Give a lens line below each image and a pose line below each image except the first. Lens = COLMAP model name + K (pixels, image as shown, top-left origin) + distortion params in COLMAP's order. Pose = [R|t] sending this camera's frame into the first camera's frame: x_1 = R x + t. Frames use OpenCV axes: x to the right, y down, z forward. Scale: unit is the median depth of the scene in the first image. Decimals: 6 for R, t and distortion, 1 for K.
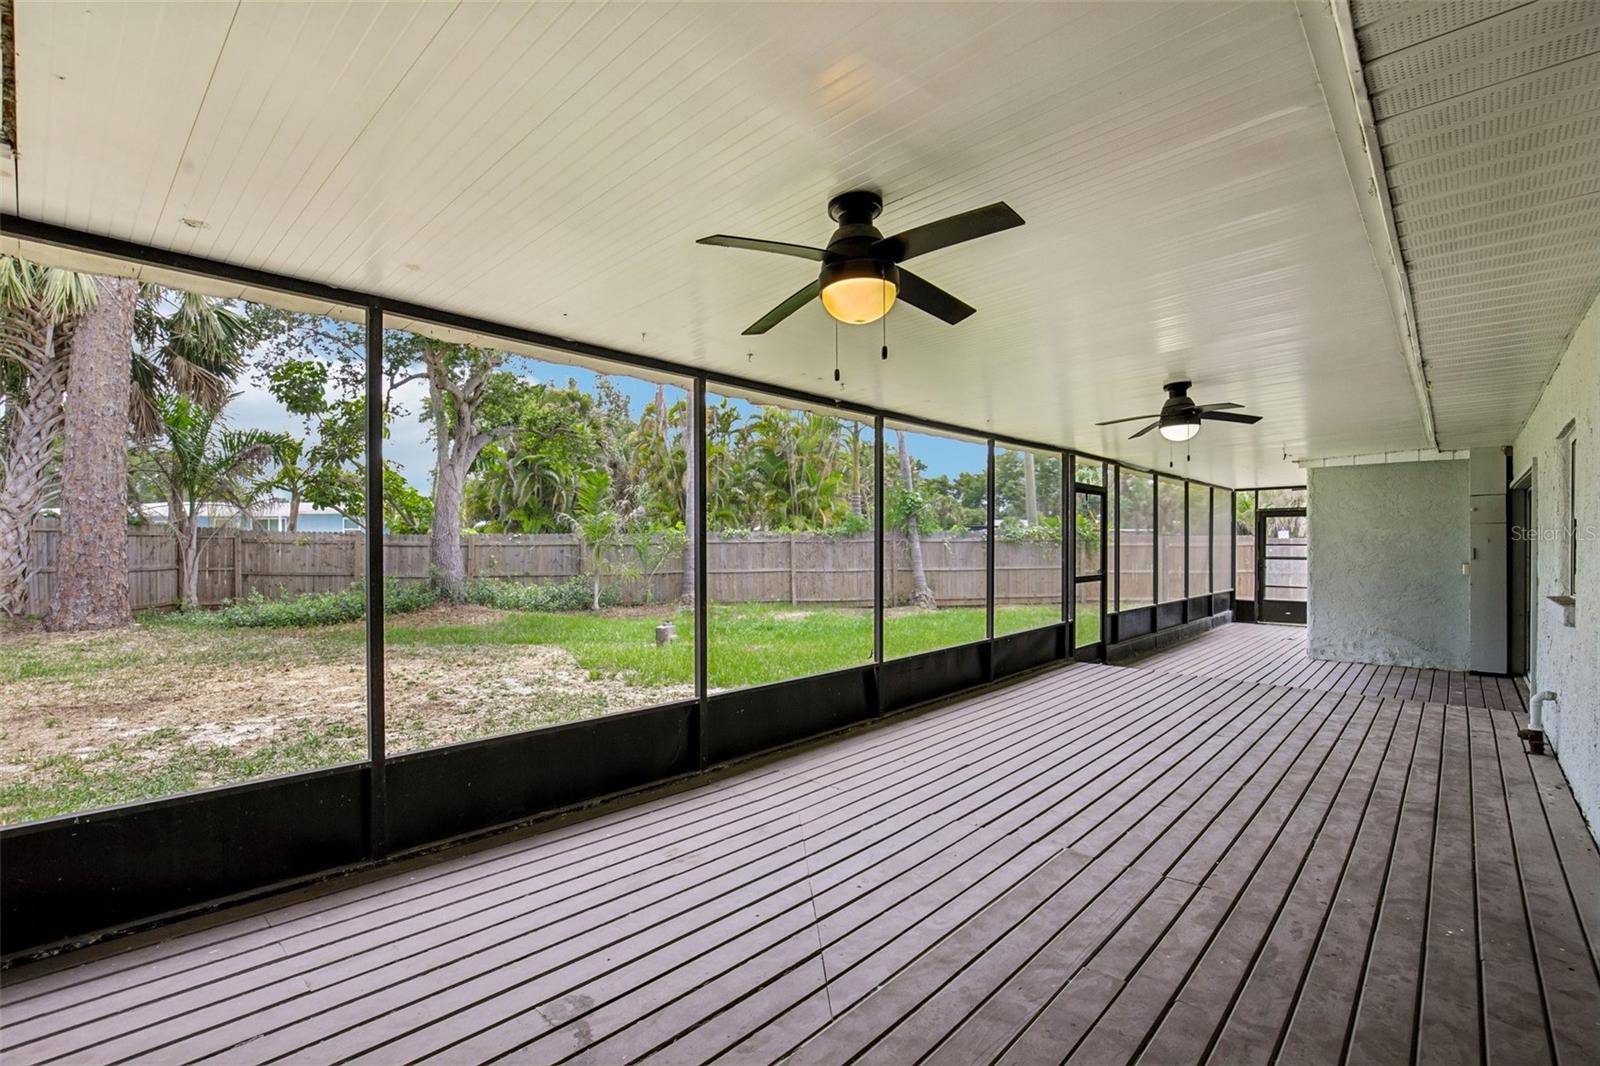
lens RADIAL K [[728.6, 0, 797.6], [0, 728.6, 541.2], [0, 0, 1]] dist [-0.010930, 0.002731]
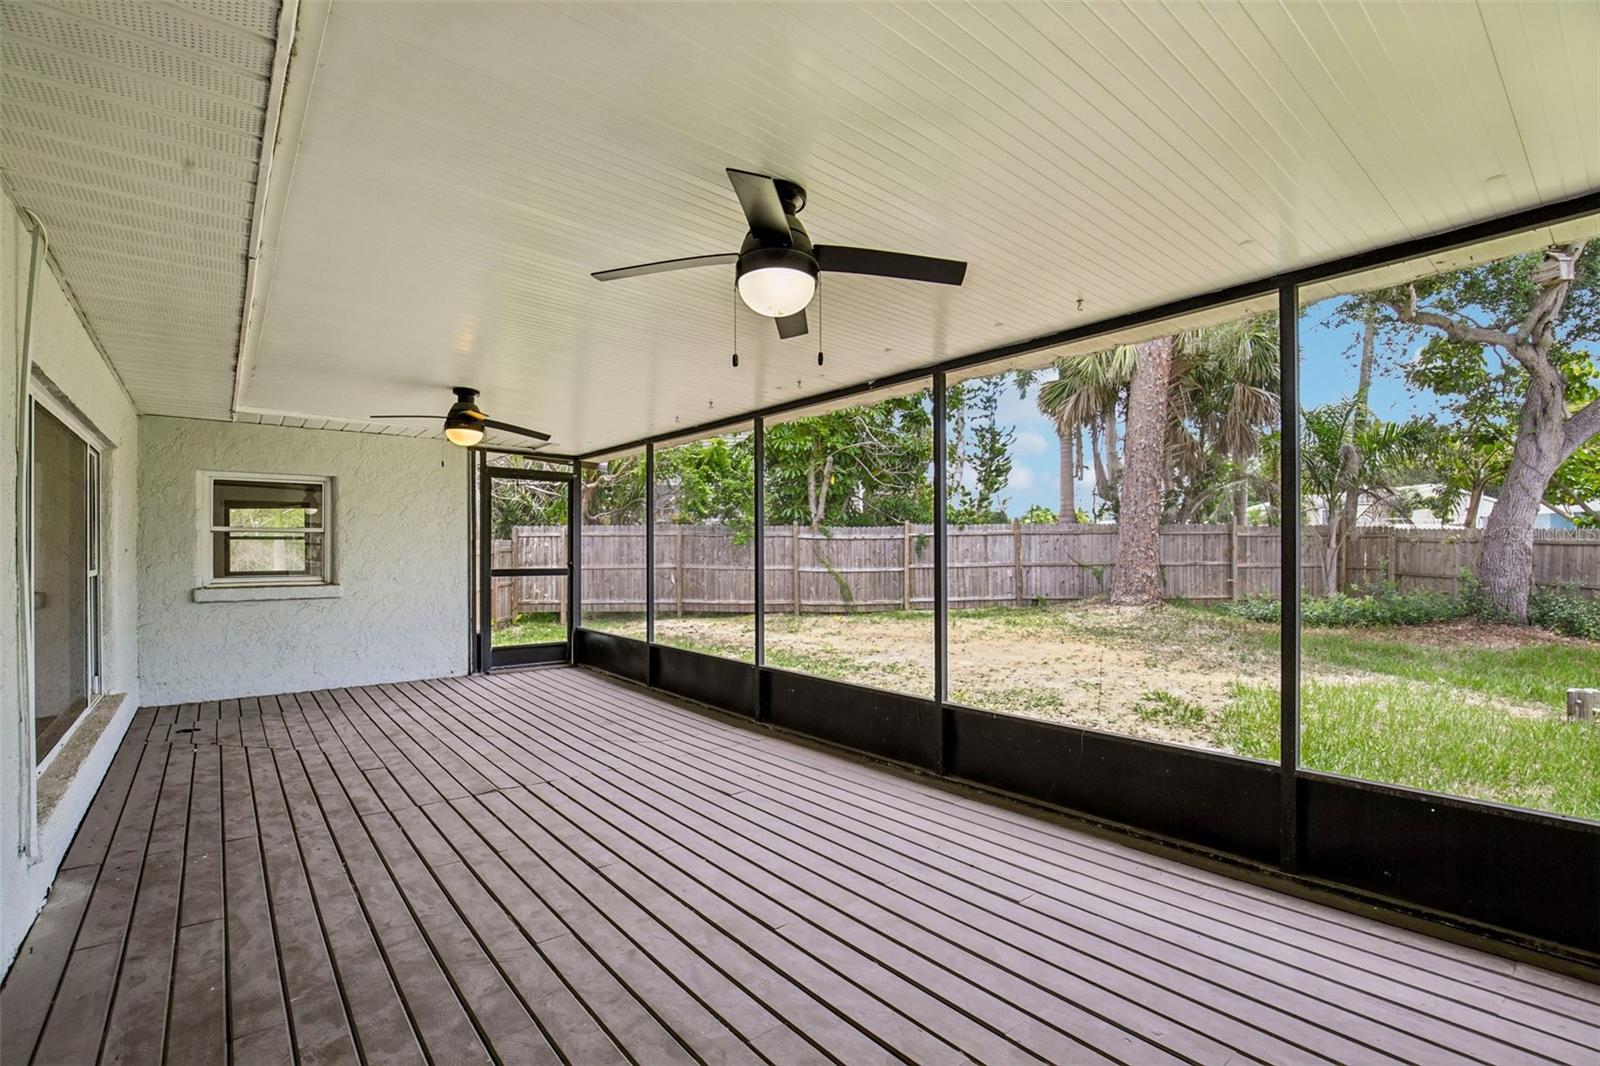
lens RADIAL K [[728.6, 0, 796.3], [0, 728.6, 547.8], [0, 0, 1]] dist [-0.010930, 0.002731]
pose [[-0.152403, -0.003268, -0.988313, 1.332635], [0.015545, 0.999863, -0.005703, 0.016517], [0.988196, -0.016232, -0.152331, 1.483505]]
